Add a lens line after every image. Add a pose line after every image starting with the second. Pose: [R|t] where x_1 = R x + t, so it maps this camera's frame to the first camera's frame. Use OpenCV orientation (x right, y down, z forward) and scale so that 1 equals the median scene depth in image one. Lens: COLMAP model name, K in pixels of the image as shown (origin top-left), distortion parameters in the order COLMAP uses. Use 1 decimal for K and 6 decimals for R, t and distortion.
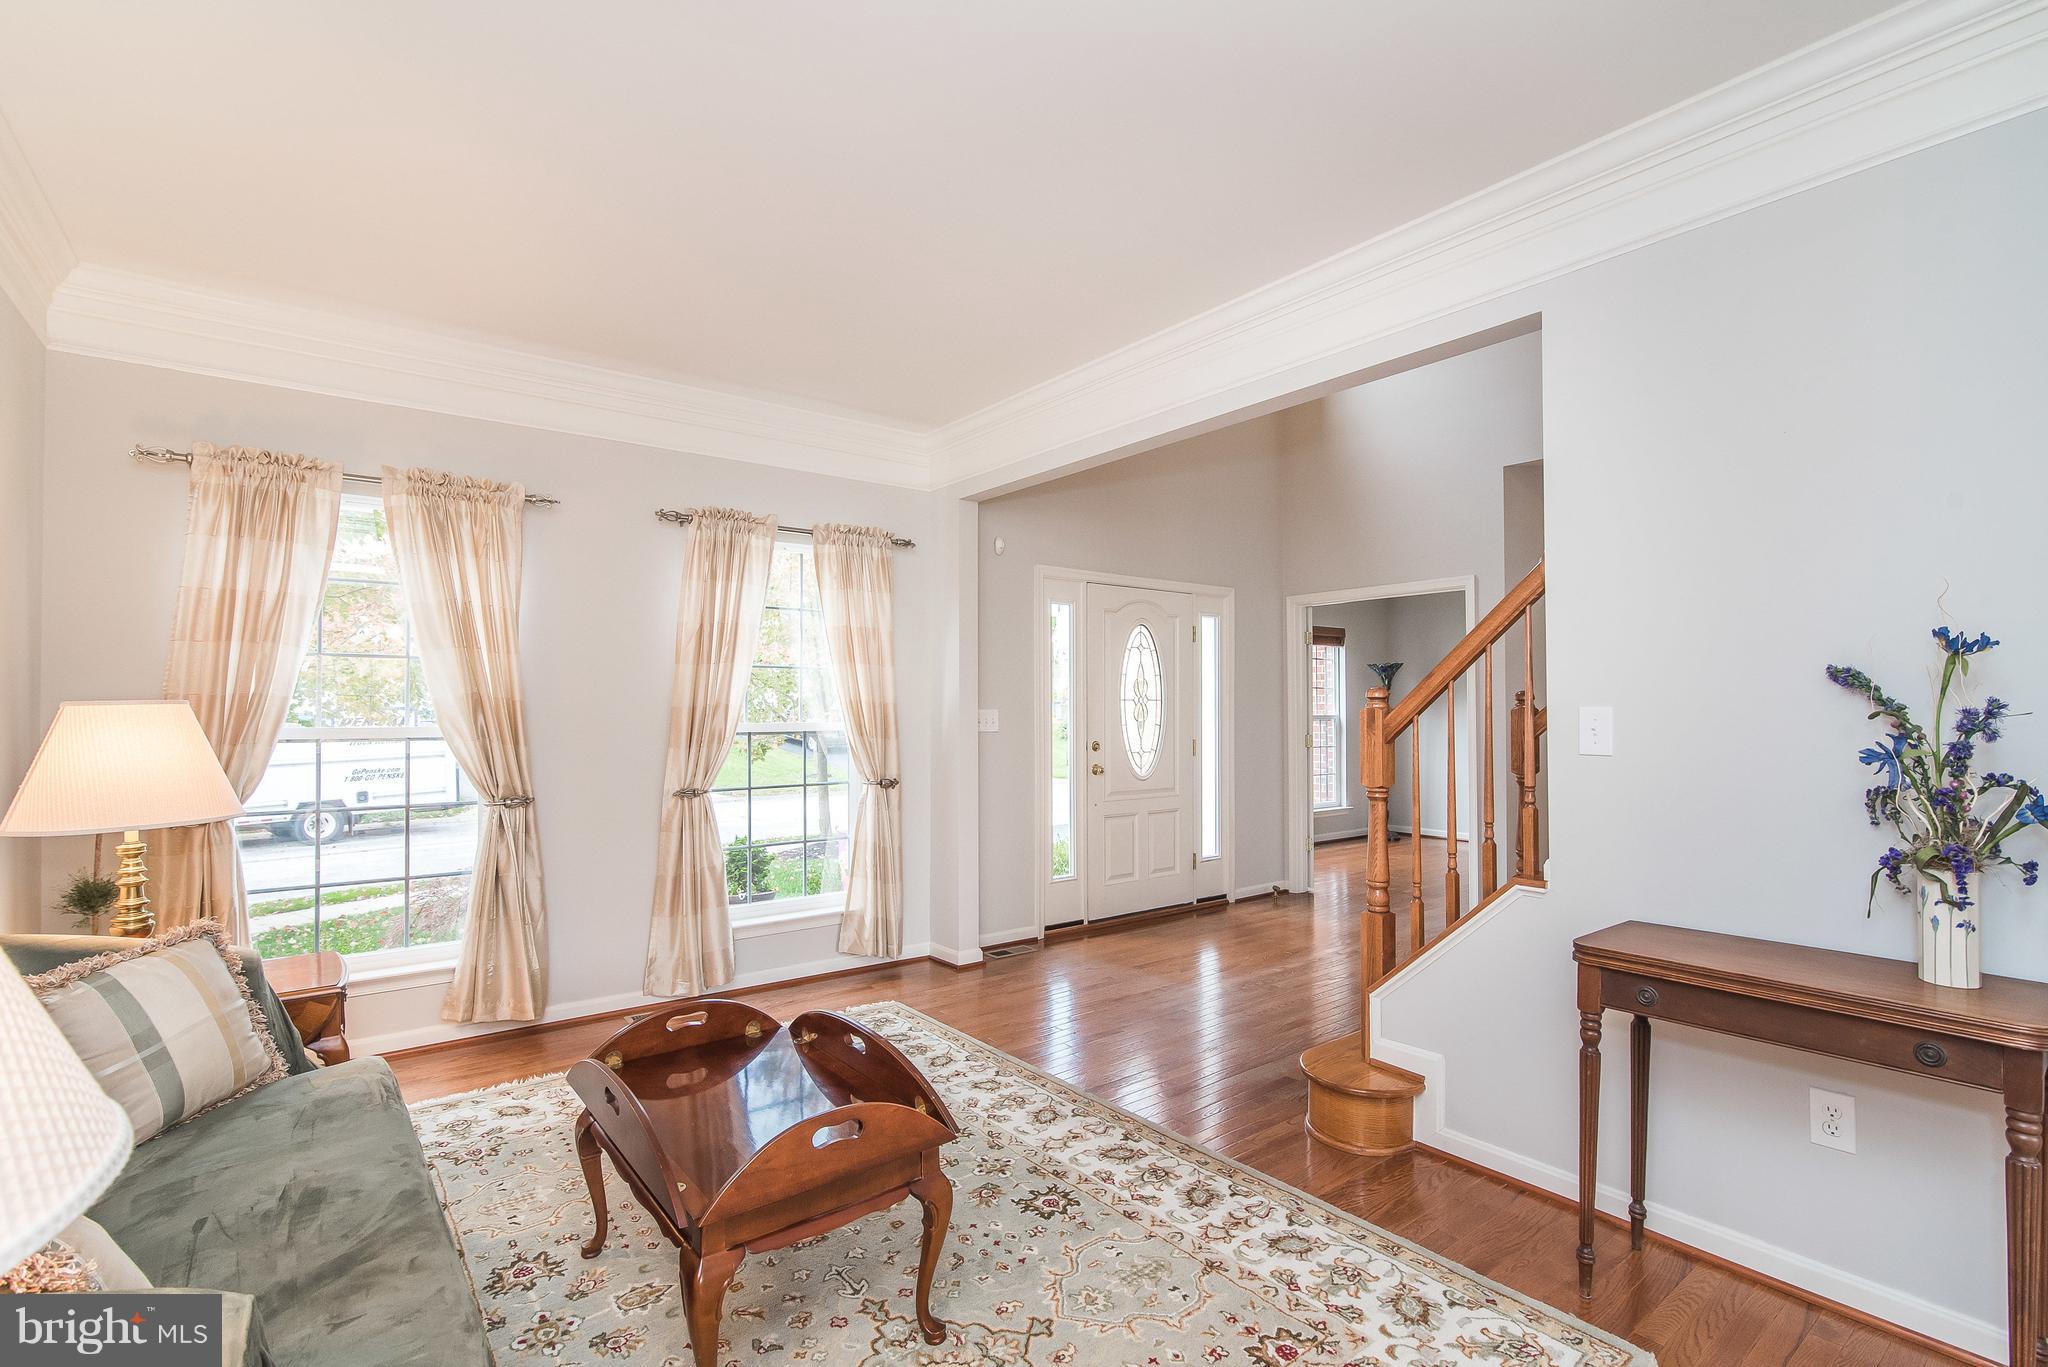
lens RADIAL K [[939.9, 0, 1024.6], [0, 939.9, 694.4], [0, 0, 1]] dist [-0.018327, 0.001835]
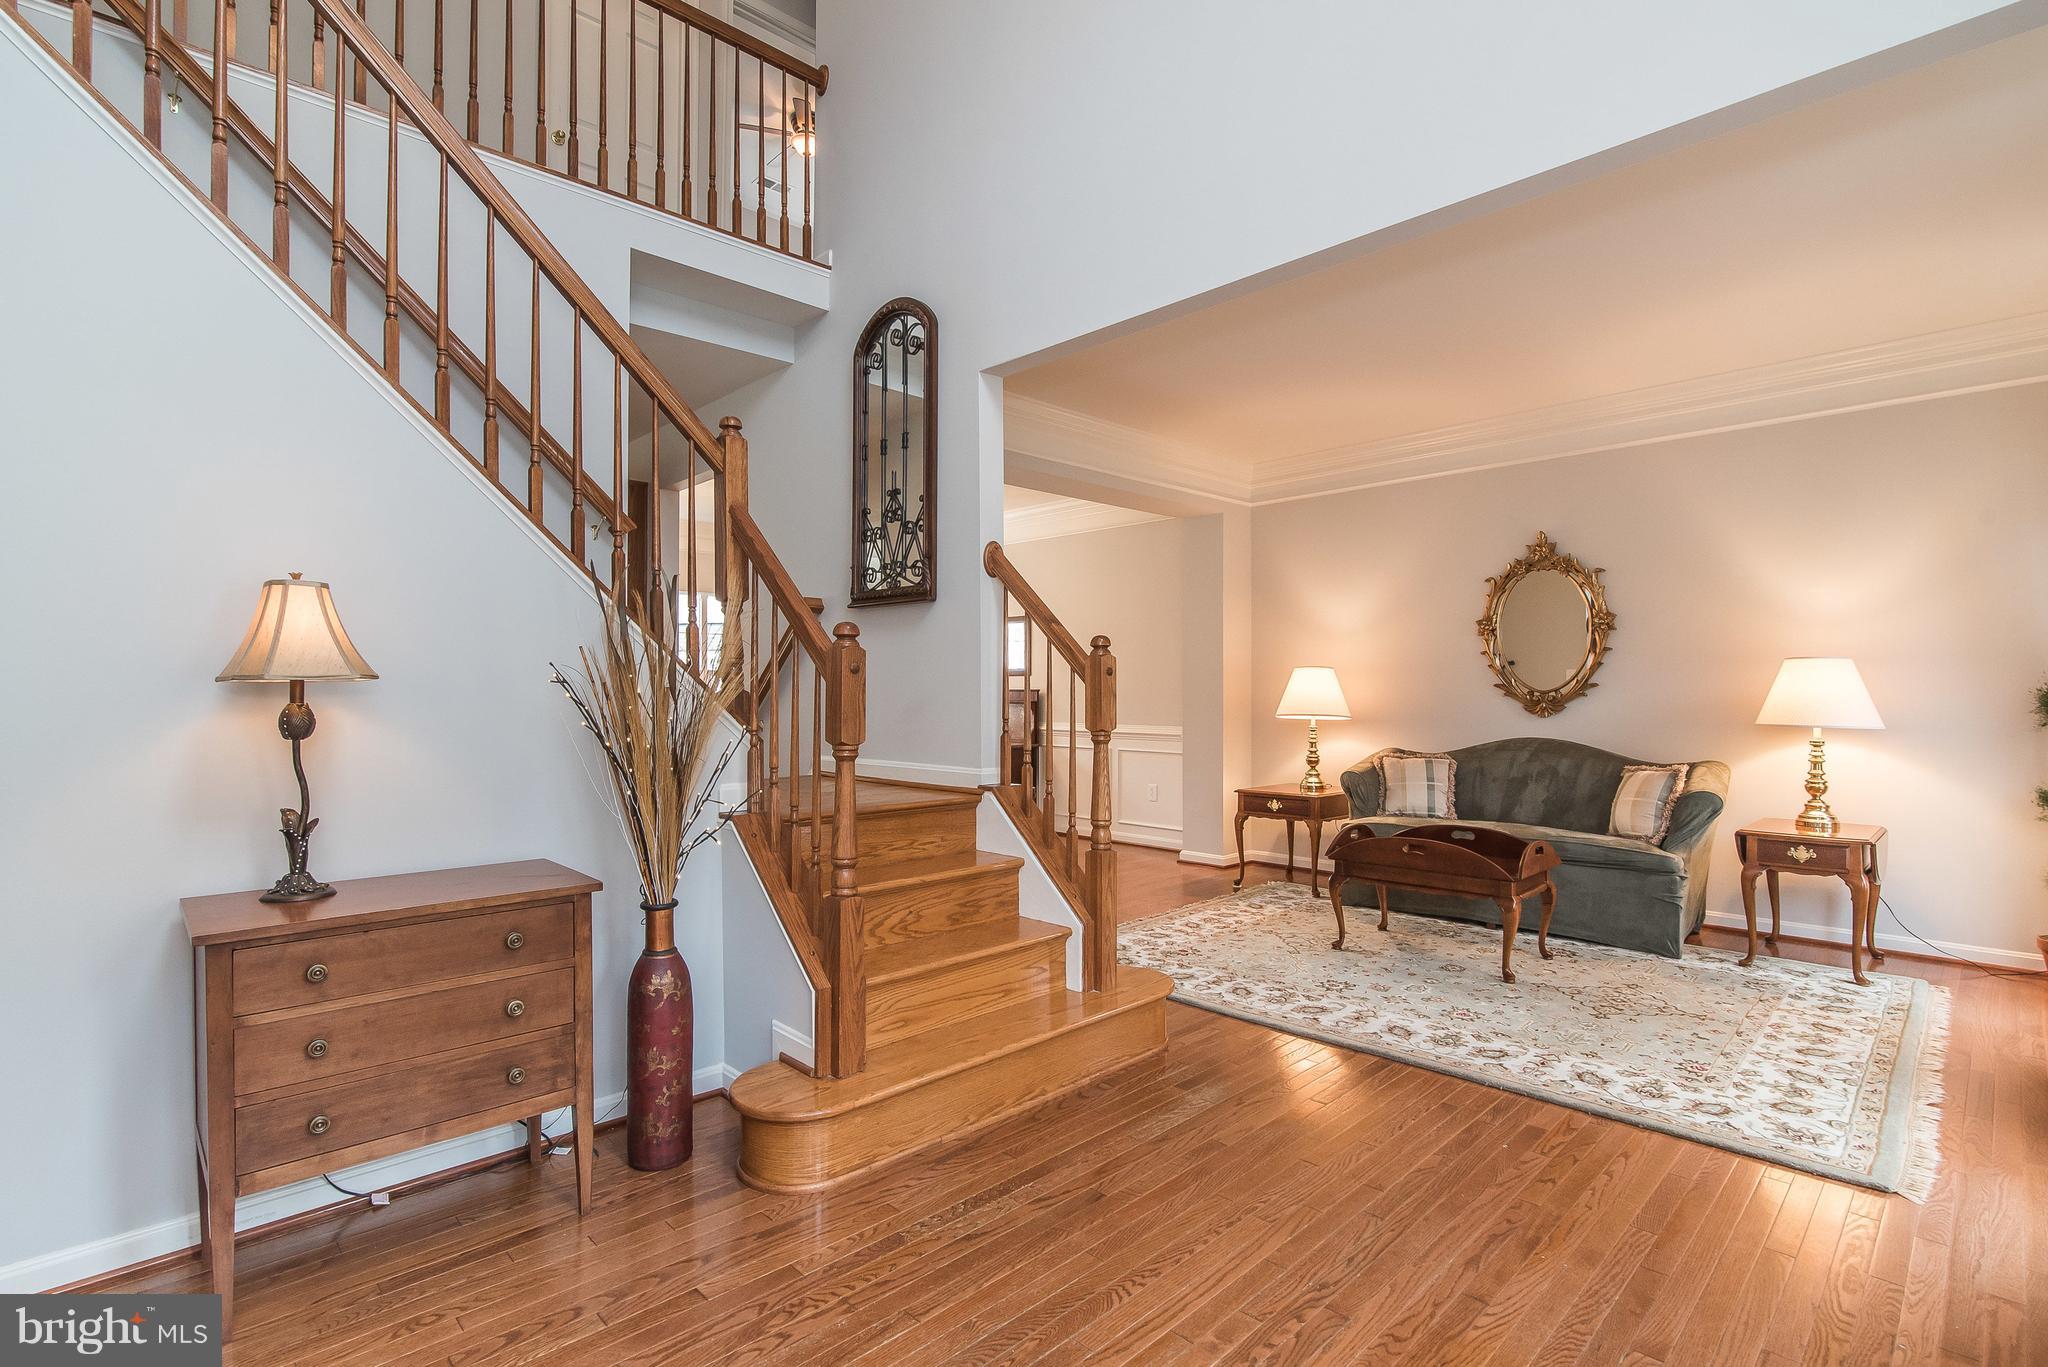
lens RADIAL K [[964.6, 0, 1039.8], [0, 964.6, 690.7], [0, 0, 1]] dist [-0.009135, 0.001033]
pose [[-0.992372, 0.001649, -0.123265, 0.672191], [0.004228, 0.999778, -0.020659, 0.086953], [0.123204, -0.021023, -0.992159, 2.414385]]
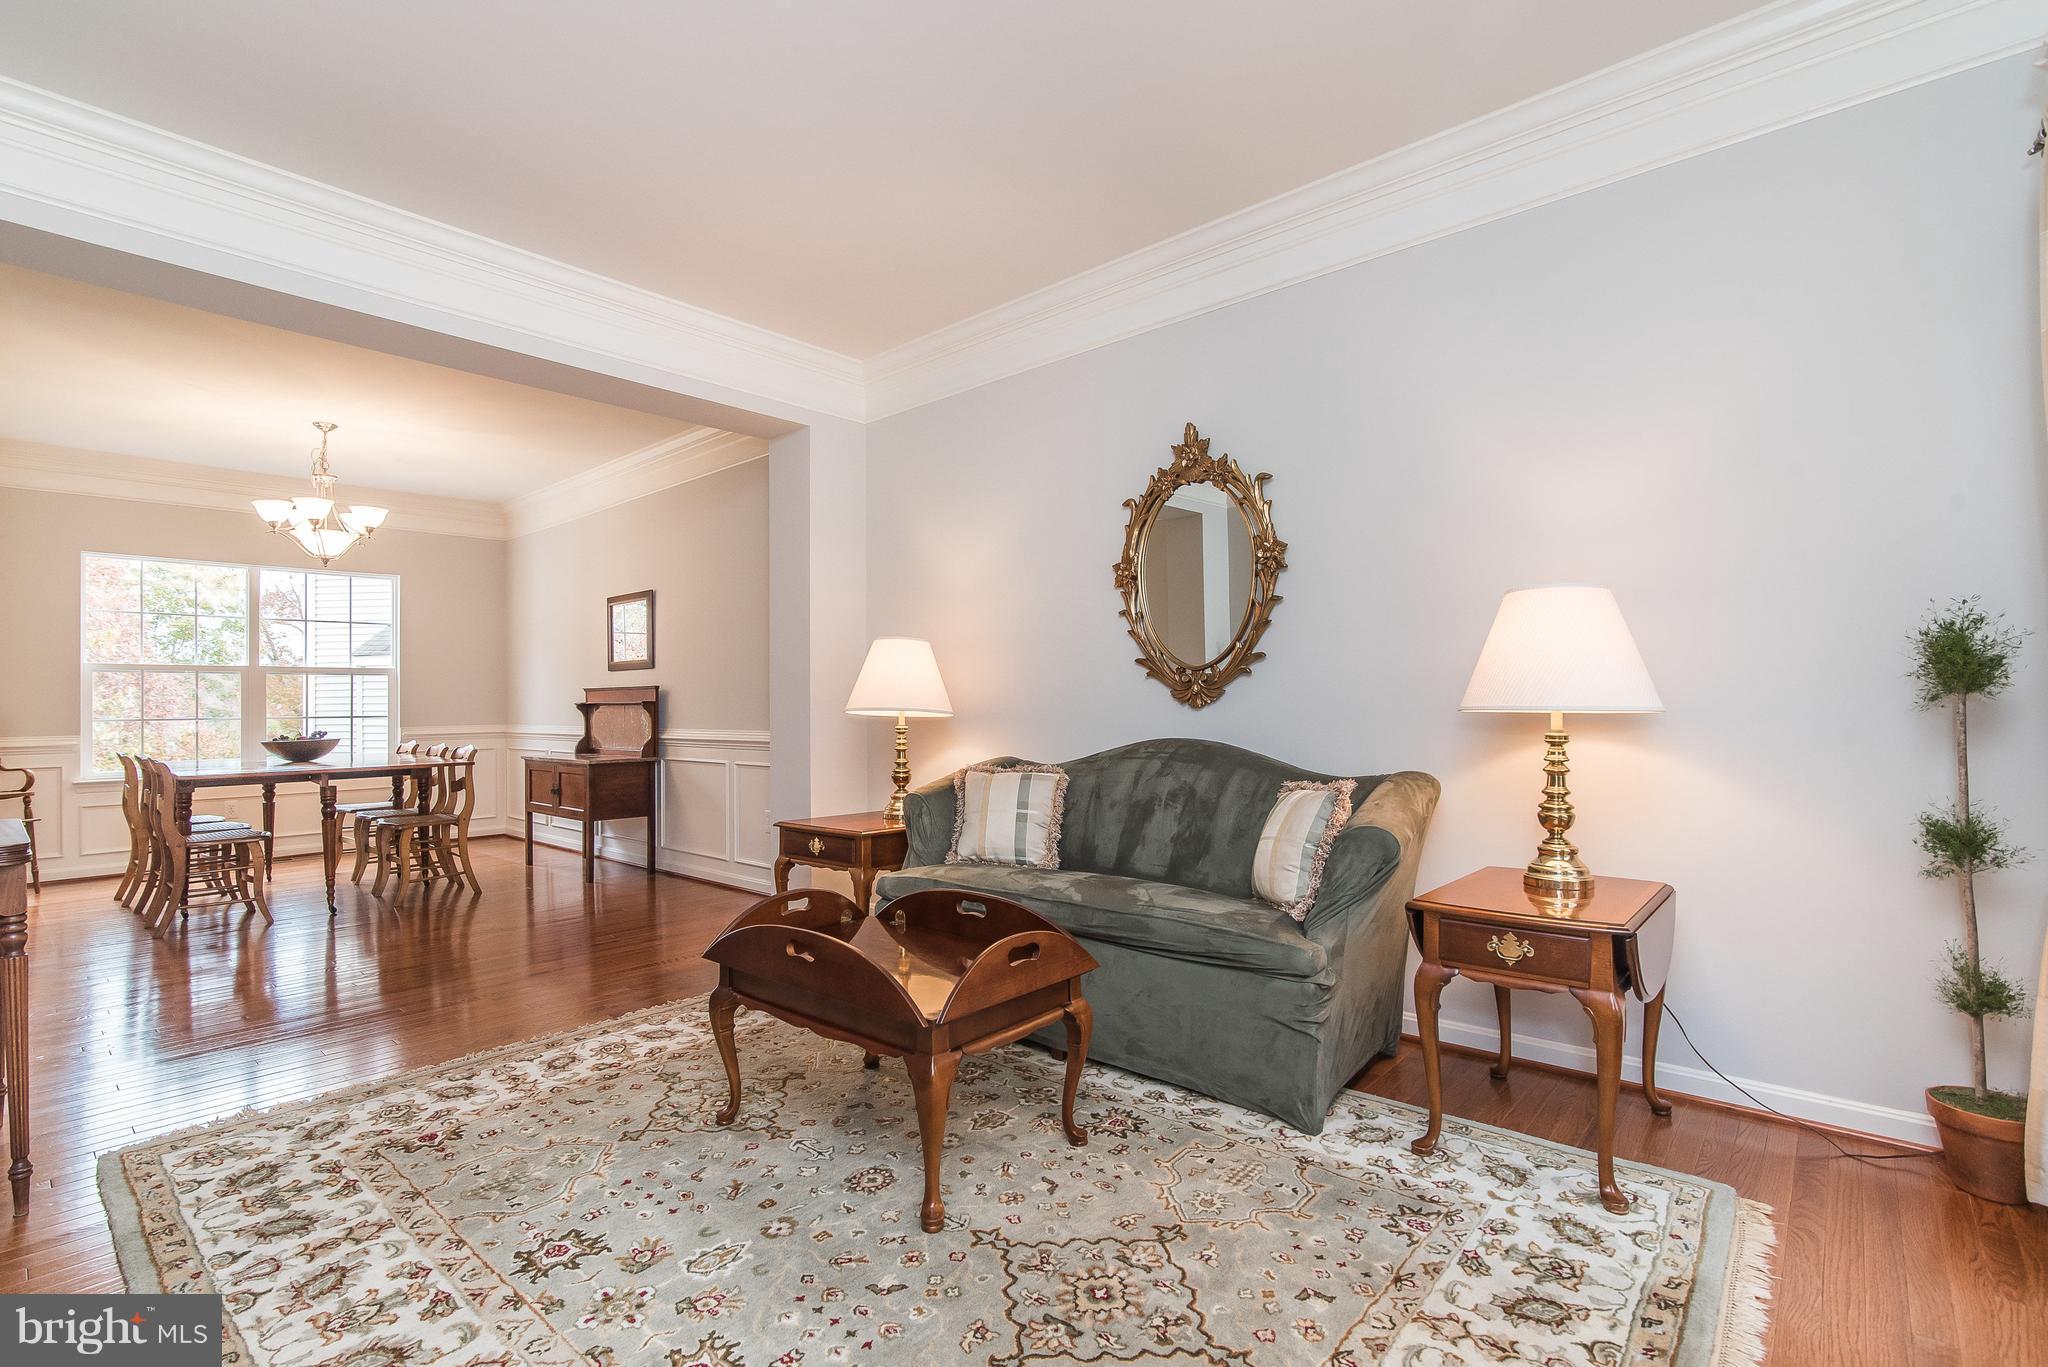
lens RADIAL K [[939.9, 0, 1024.6], [0, 939.9, 694.4], [0, 0, 1]] dist [-0.018327, 0.001835]
pose [[-0.981827, 0.006982, -0.189650, -0.189701], [0.013326, 0.999393, -0.032196, 0.127744], [0.189310, -0.034138, -0.981324, 1.728452]]
